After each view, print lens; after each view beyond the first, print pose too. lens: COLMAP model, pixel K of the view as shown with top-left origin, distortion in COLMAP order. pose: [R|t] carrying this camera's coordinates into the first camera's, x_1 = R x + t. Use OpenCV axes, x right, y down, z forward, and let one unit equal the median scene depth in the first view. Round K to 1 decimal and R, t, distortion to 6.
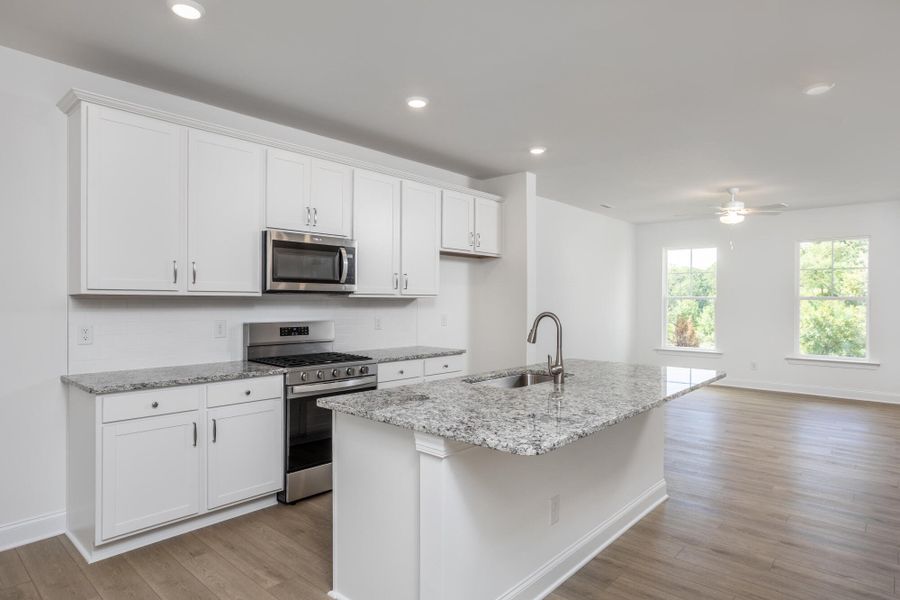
lens RADIAL K [[505.4, 0, 436.0], [0, 505.4, 303.2], [0, 0, 1]] dist [0.031253, 0.000387]
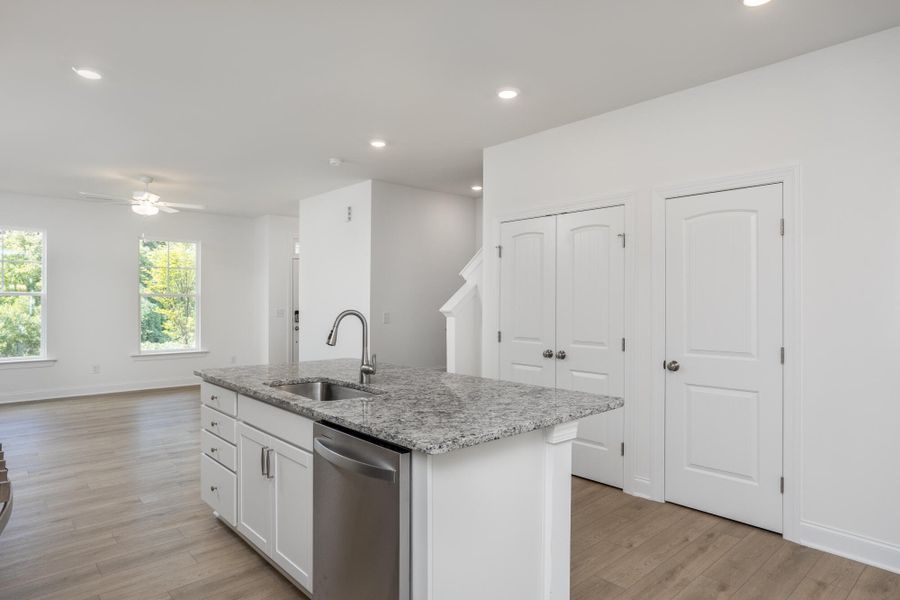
lens RADIAL K [[546.5, 0, 450.9], [0, 546.5, 300.7], [0, 0, 1]] dist [-0.000664, -0.000107]
pose [[0.094228, -0.008535, 0.995514, -0.728345], [0.007385, 0.999942, 0.007874, -0.004474], [-0.995523, 0.006610, 0.094286, 0.699353]]
